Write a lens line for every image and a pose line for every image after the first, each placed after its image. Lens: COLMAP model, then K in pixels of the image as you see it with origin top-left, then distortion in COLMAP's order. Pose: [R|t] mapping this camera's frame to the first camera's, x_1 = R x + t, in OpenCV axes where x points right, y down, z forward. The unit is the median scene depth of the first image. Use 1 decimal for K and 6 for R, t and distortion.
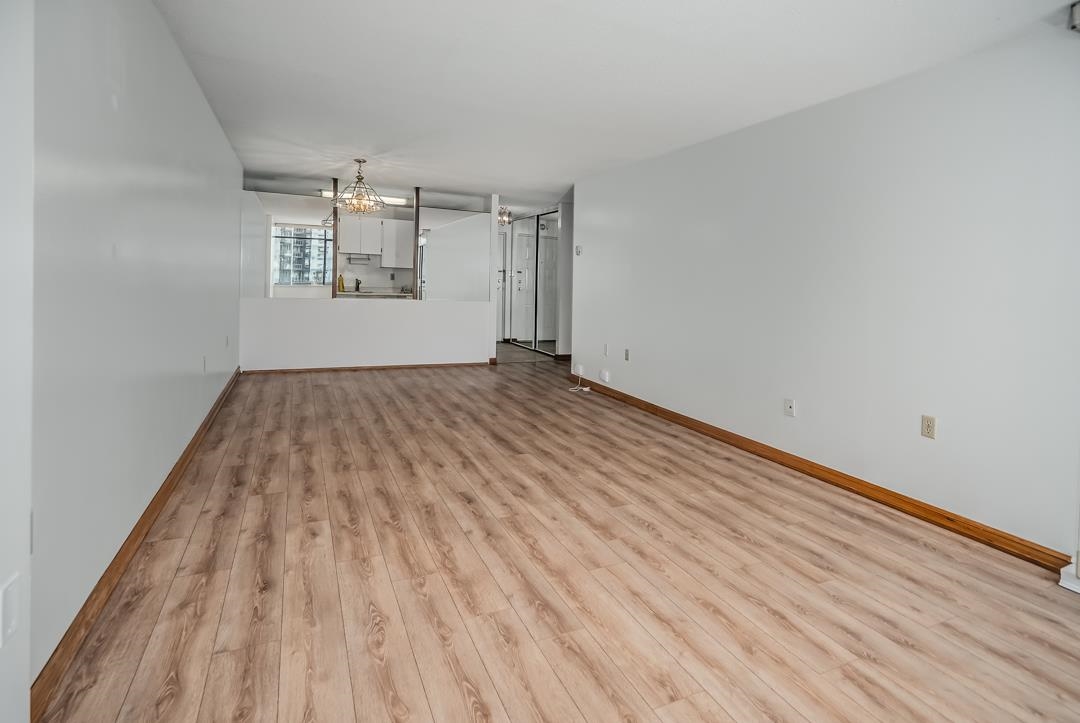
lens RADIAL K [[528.6, 0, 540.5], [0, 528.6, 276.7], [0, 0, 1]] dist [-0.003269, 0.001538]
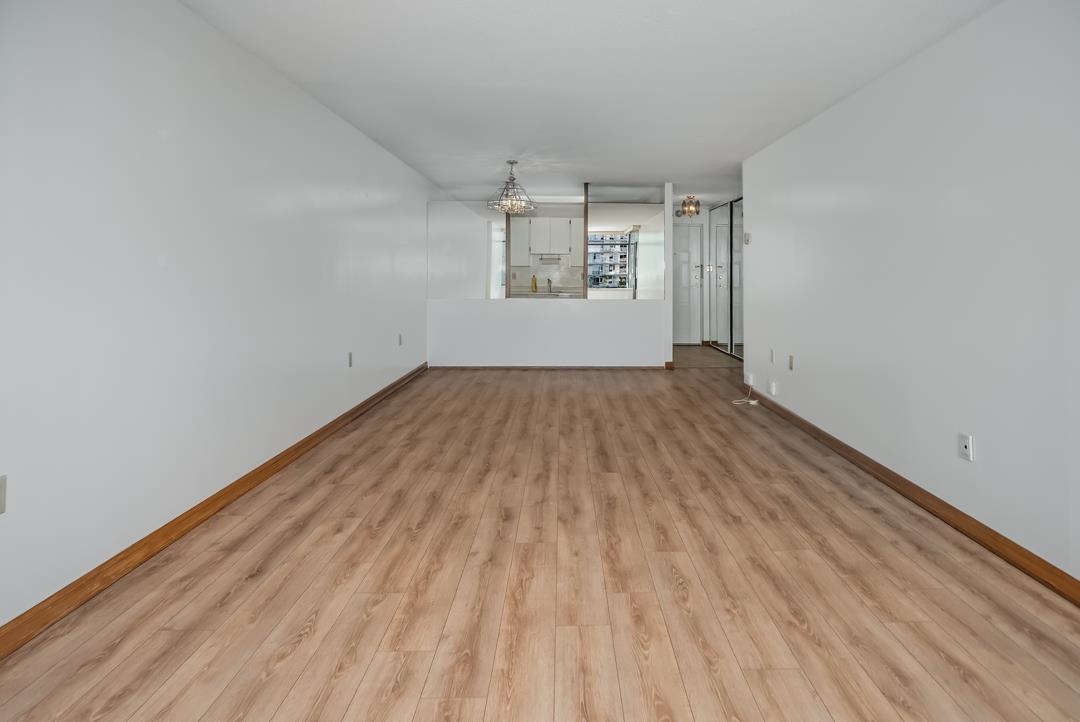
lens RADIAL K [[549.8, 0, 557.4], [0, 549.8, 262.8], [0, 0, 1]] dist [-0.001158, 0.000874]
pose [[0.920286, -0.038152, -0.389381, 0.375854], [0.029437, 0.999165, -0.028327, 0.015356], [0.390137, 0.014606, 0.920641, 0.175689]]
